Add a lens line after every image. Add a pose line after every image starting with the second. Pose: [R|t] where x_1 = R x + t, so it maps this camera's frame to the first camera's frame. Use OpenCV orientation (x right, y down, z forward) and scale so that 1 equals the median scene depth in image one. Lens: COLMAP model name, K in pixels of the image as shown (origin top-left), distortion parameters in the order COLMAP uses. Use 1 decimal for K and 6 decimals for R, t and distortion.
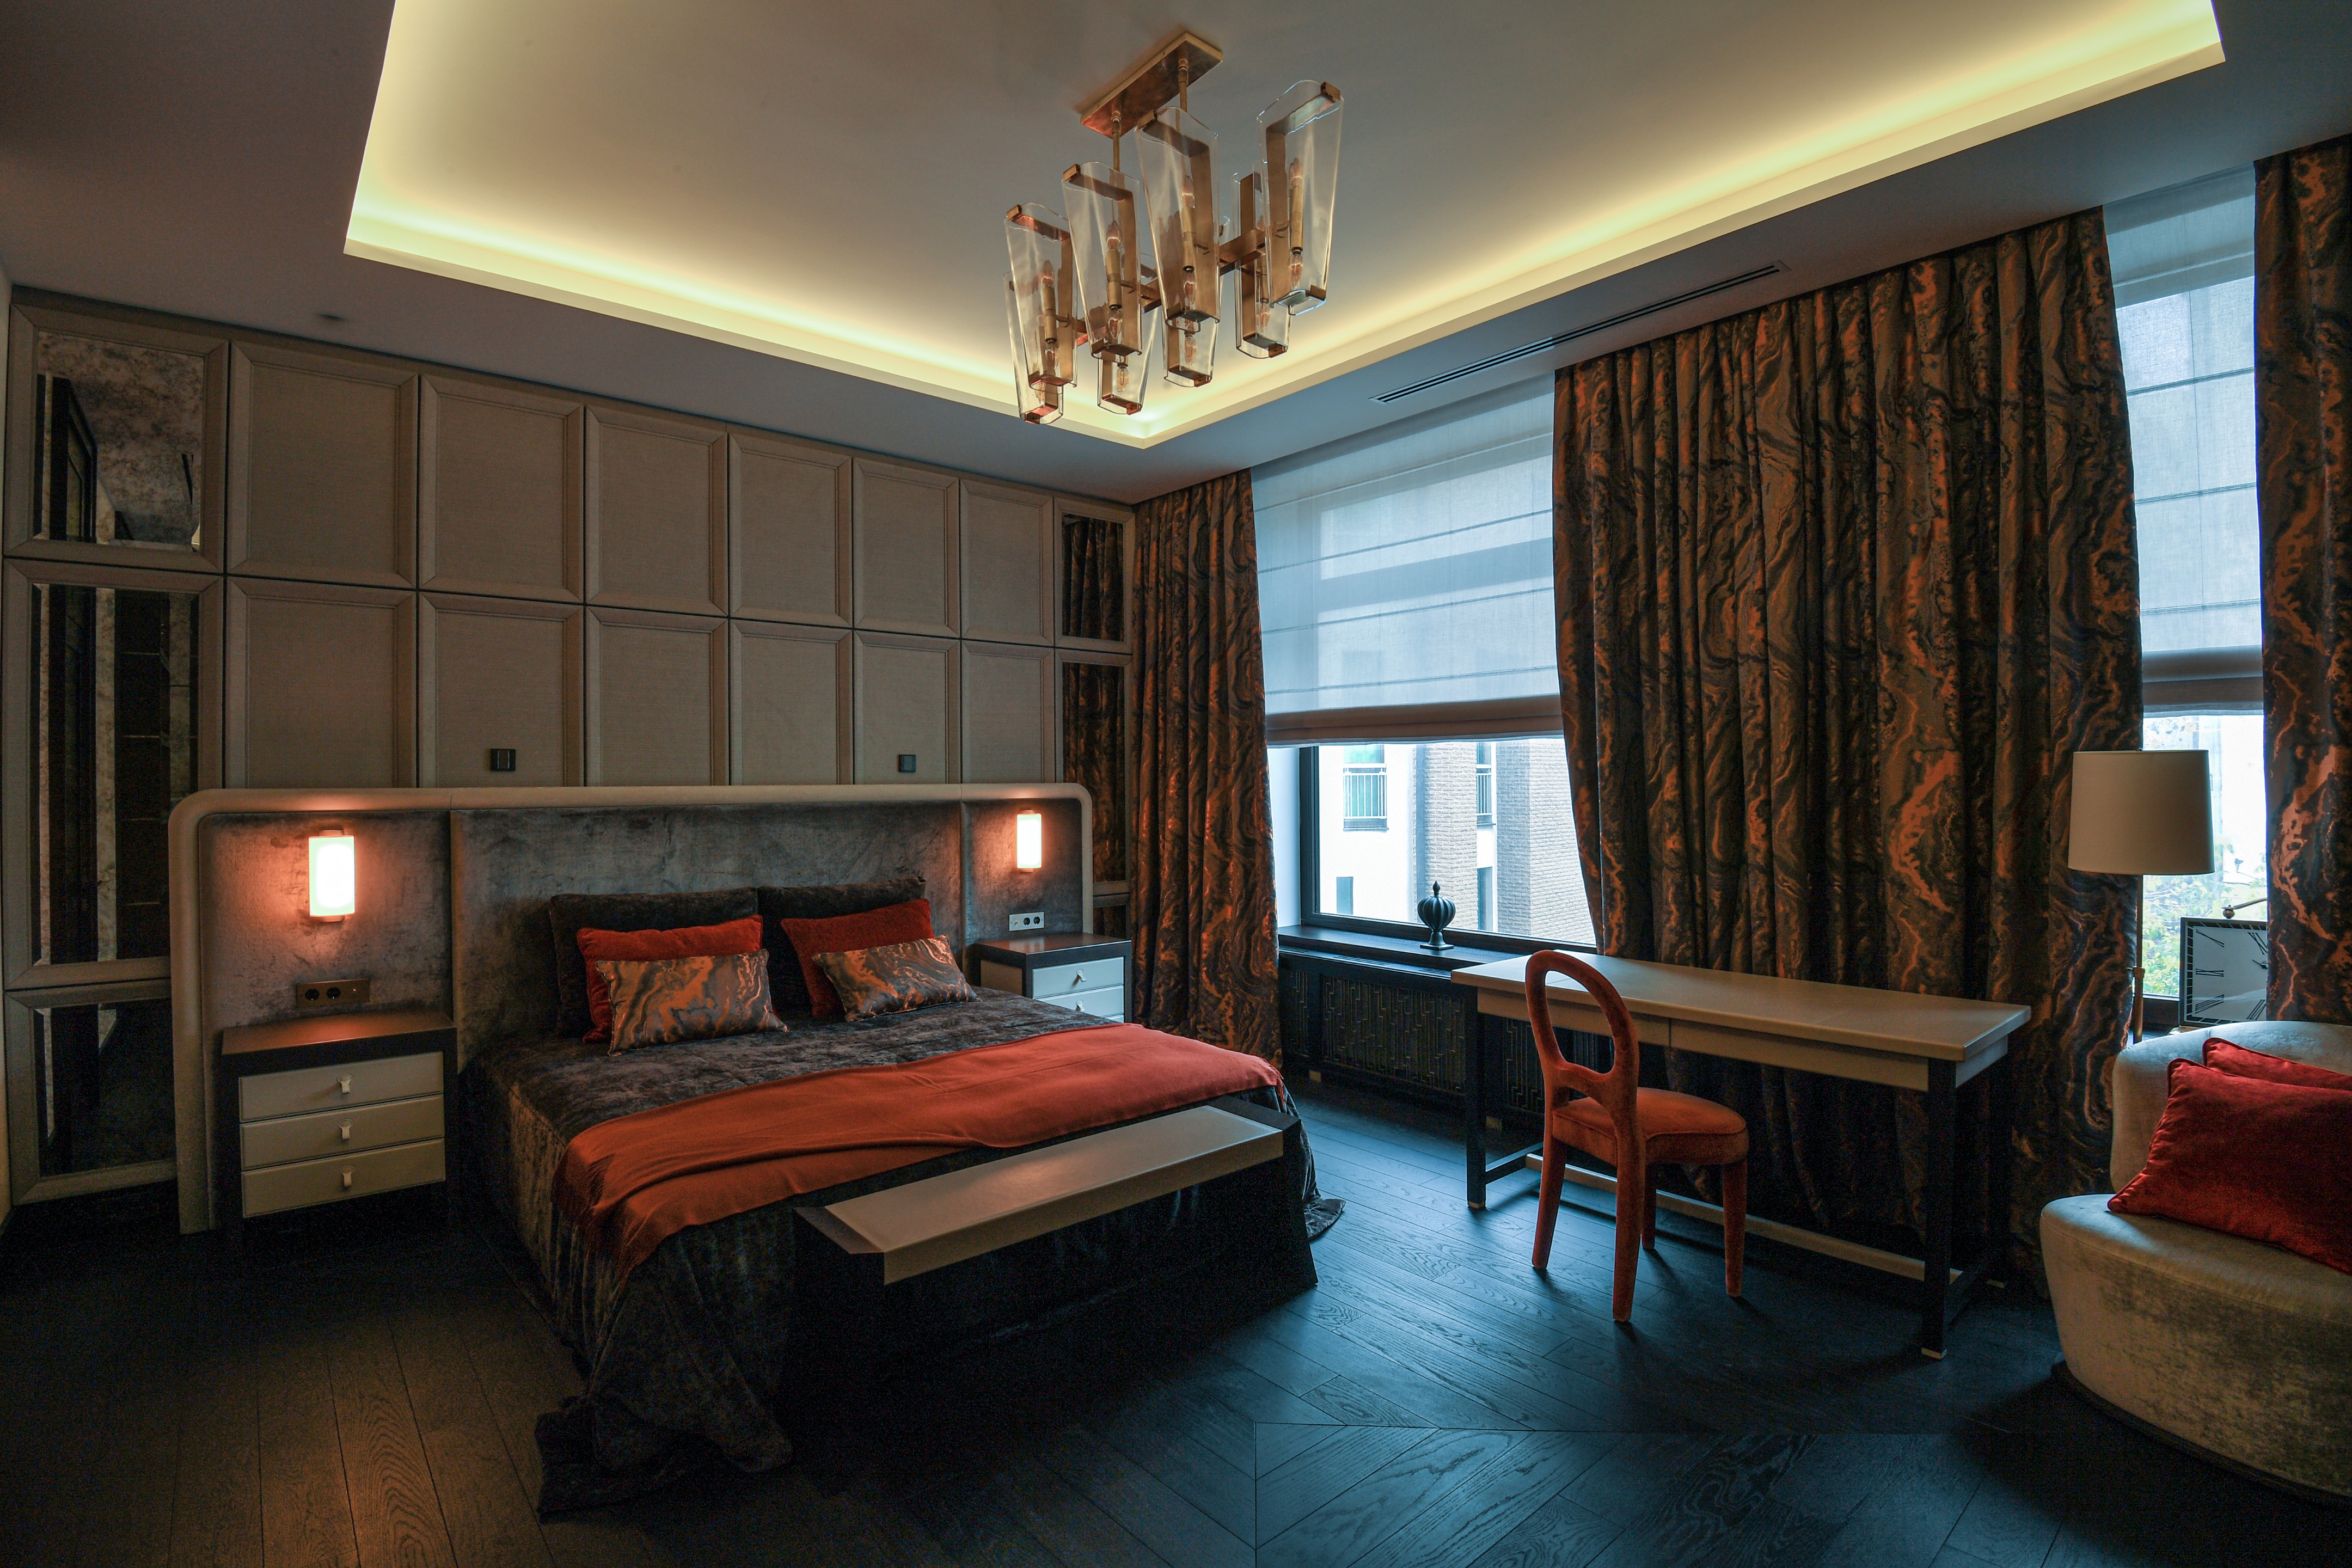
lens RADIAL K [[1101.2, 0, 1173.6], [0, 1101.2, 832.1], [0, 0, 1]] dist [-0.003011, -0.024040]
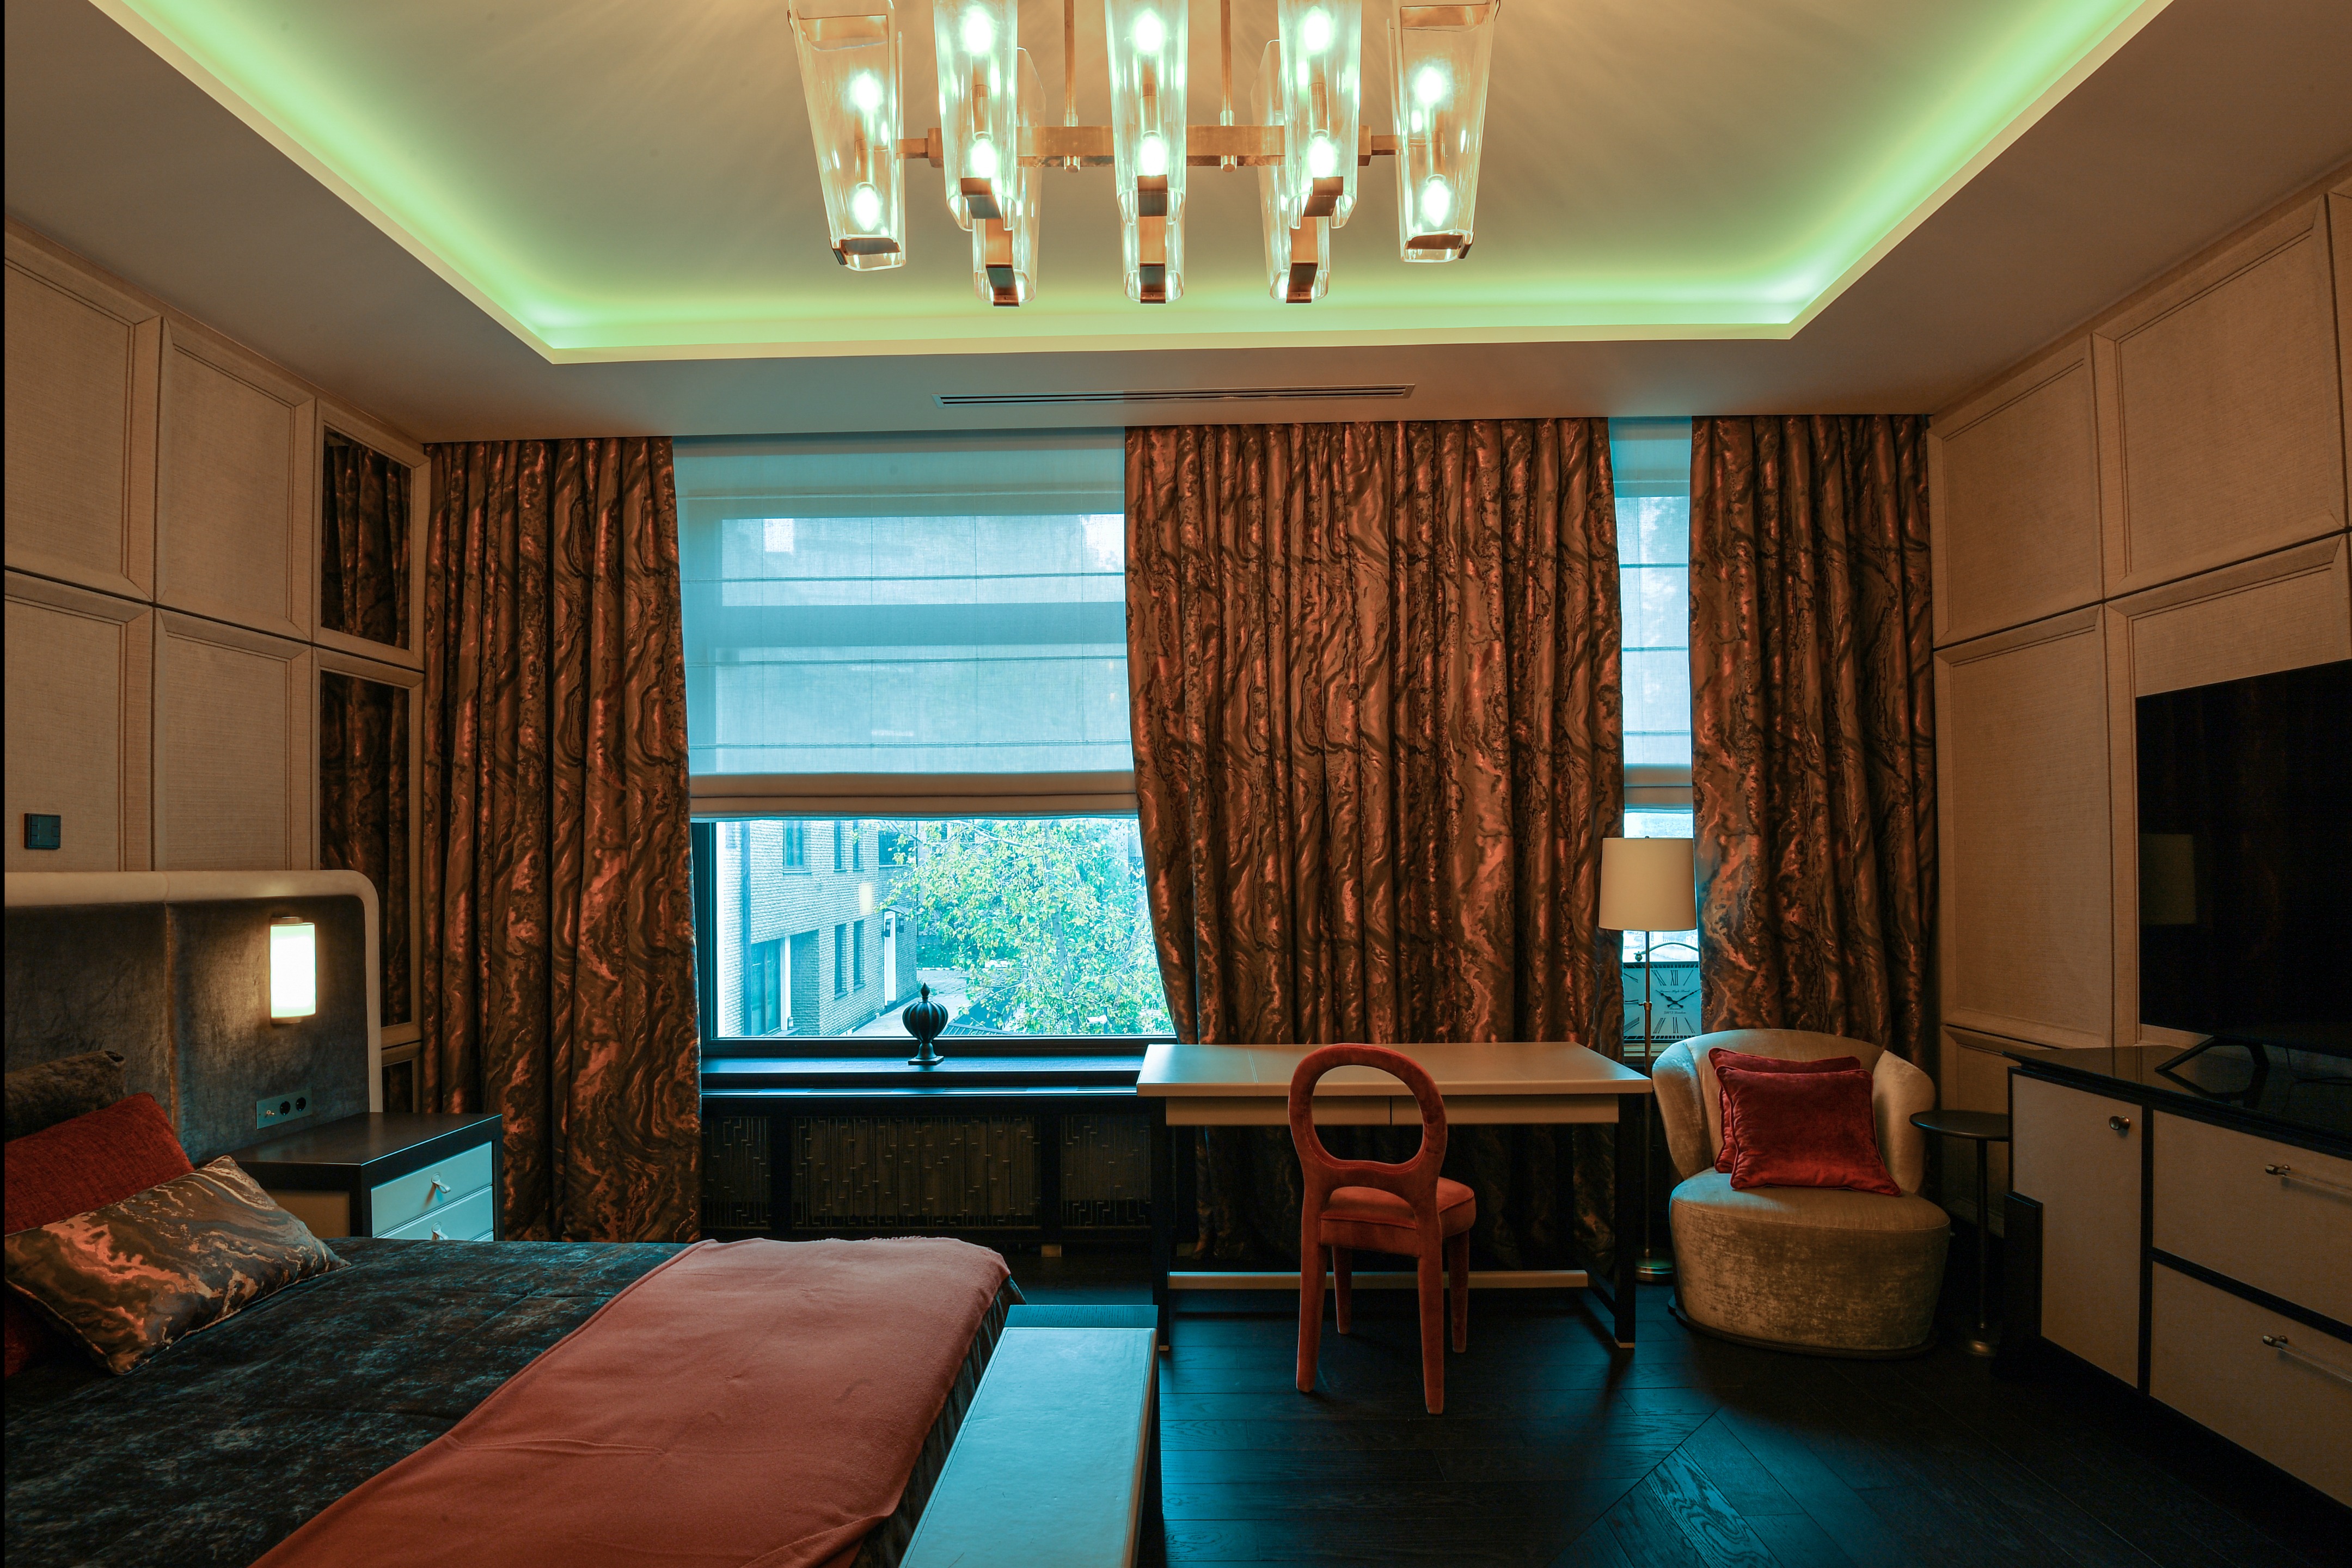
lens RADIAL K [[1127.2, 0, 1175.4], [0, 1127.2, 880.8], [0, 0, 1]] dist [-0.000705, -0.025068]
pose [[0.665094, -0.012392, 0.746657, -0.343088], [0.038074, 0.999125, -0.017333, -0.014268], [-0.745788, 0.039956, 0.664984, 0.341611]]
